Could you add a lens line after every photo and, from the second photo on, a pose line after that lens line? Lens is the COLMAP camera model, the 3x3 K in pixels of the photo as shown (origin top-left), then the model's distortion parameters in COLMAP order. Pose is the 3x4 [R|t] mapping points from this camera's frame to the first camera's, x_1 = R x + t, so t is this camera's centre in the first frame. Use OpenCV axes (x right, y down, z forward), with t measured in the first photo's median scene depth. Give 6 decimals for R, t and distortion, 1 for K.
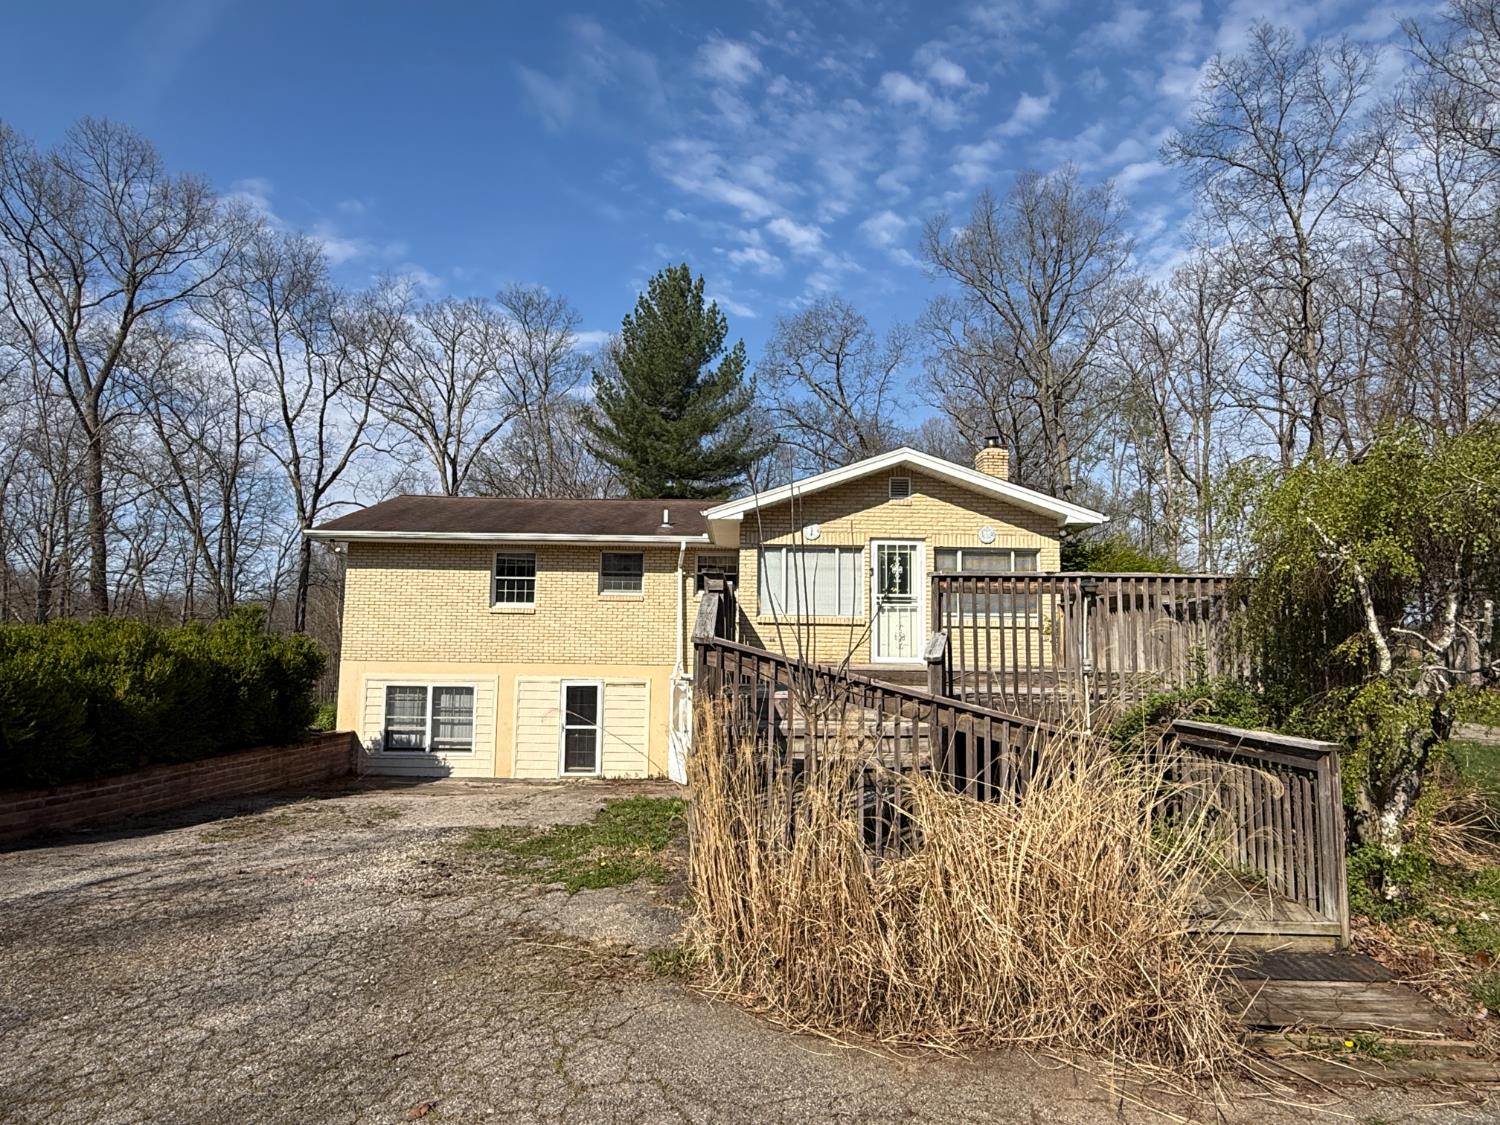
lens RADIAL K [[868.6, 0, 749.1], [0, 868.6, 560.2], [0, 0, 1]] dist [-0.012806, -0.001376]
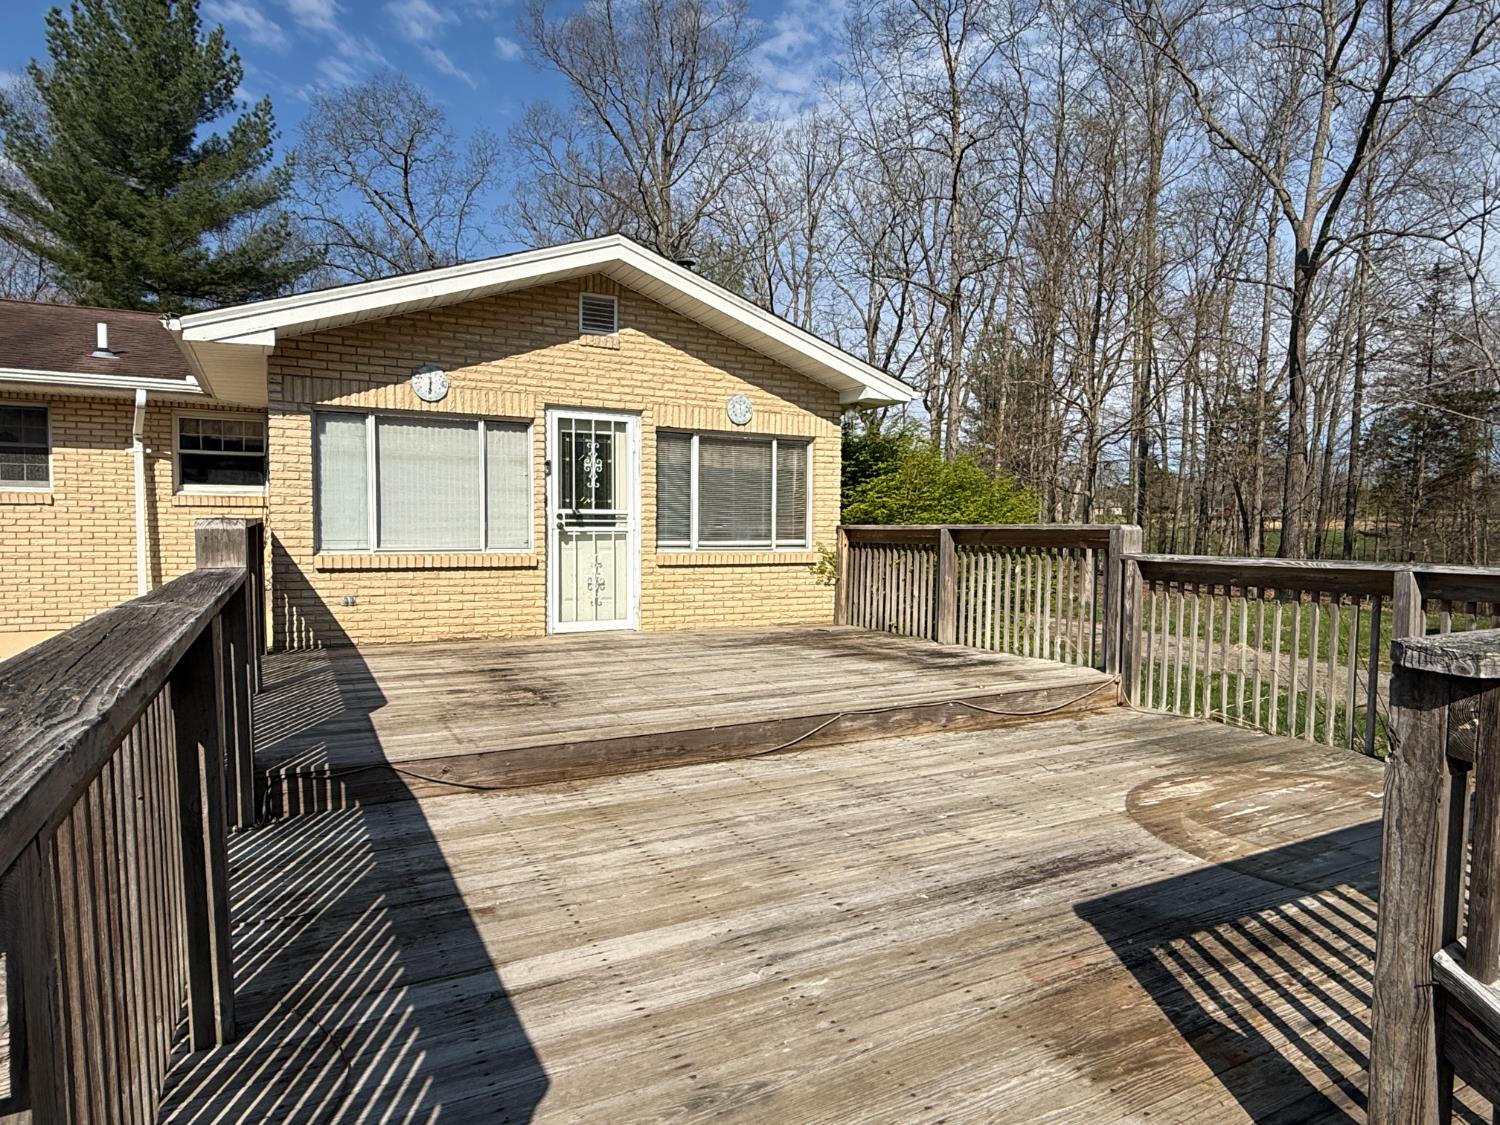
lens RADIAL K [[868.6, 0, 751.7], [0, 868.6, 560.0], [0, 0, 1]] dist [-0.012806, -0.001376]
pose [[0.881176, -0.026814, 0.472027, -0.003599], [-0.046652, 0.988587, 0.143248, -0.013189], [-0.470480, -0.148247, 0.869868, 0.458104]]
